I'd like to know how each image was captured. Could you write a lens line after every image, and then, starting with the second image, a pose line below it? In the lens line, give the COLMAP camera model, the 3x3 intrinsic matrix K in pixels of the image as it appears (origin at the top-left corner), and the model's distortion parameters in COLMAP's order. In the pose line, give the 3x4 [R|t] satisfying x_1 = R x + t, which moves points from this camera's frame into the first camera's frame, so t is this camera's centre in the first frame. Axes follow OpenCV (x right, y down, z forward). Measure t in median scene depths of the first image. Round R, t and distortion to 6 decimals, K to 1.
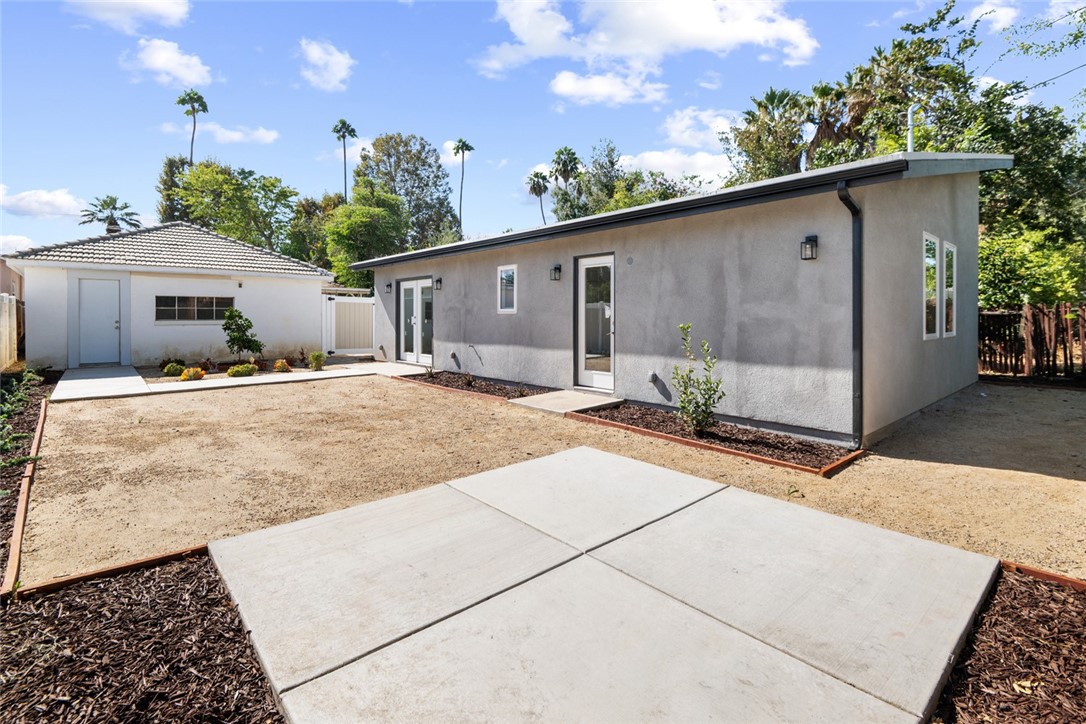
lens RADIAL K [[507.8, 0, 538.1], [0, 507.8, 330.2], [0, 0, 1]] dist [-0.002302, 0.000045]
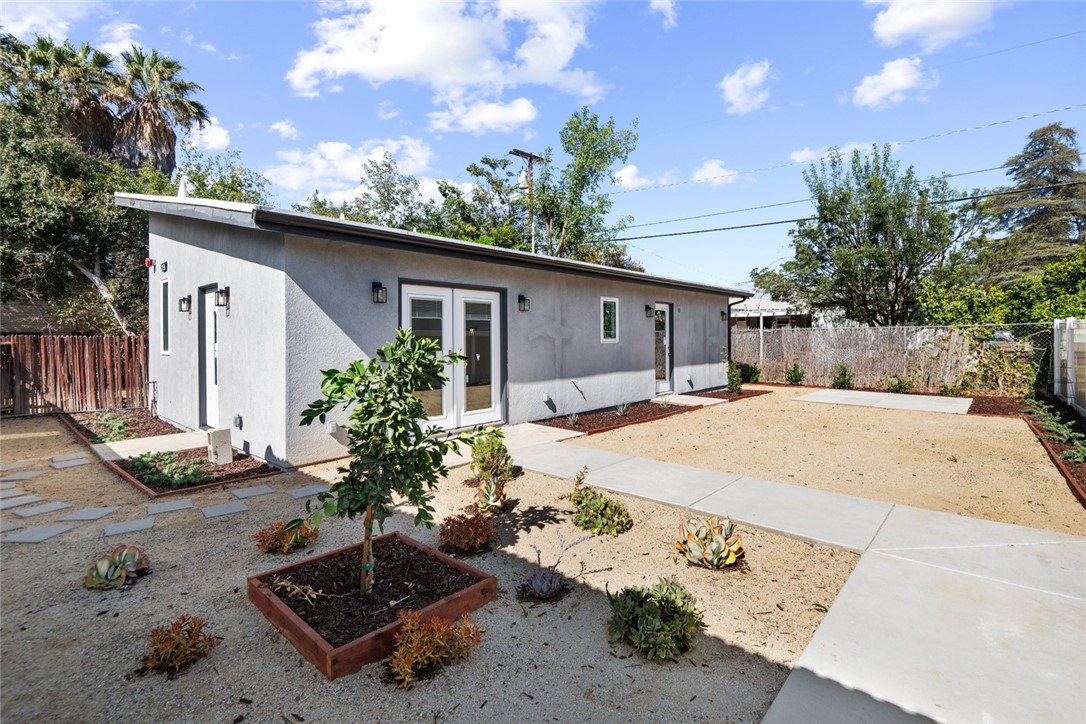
lens RADIAL K [[507.8, 0, 538.1], [0, 507.8, 330.2], [0, 0, 1]] dist [-0.002302, 0.000045]
pose [[-0.107363, 0.004062, 0.994212, -0.971384], [0.024751, 0.999693, -0.001411, -0.054969], [-0.993912, 0.024457, -0.107431, 1.128161]]
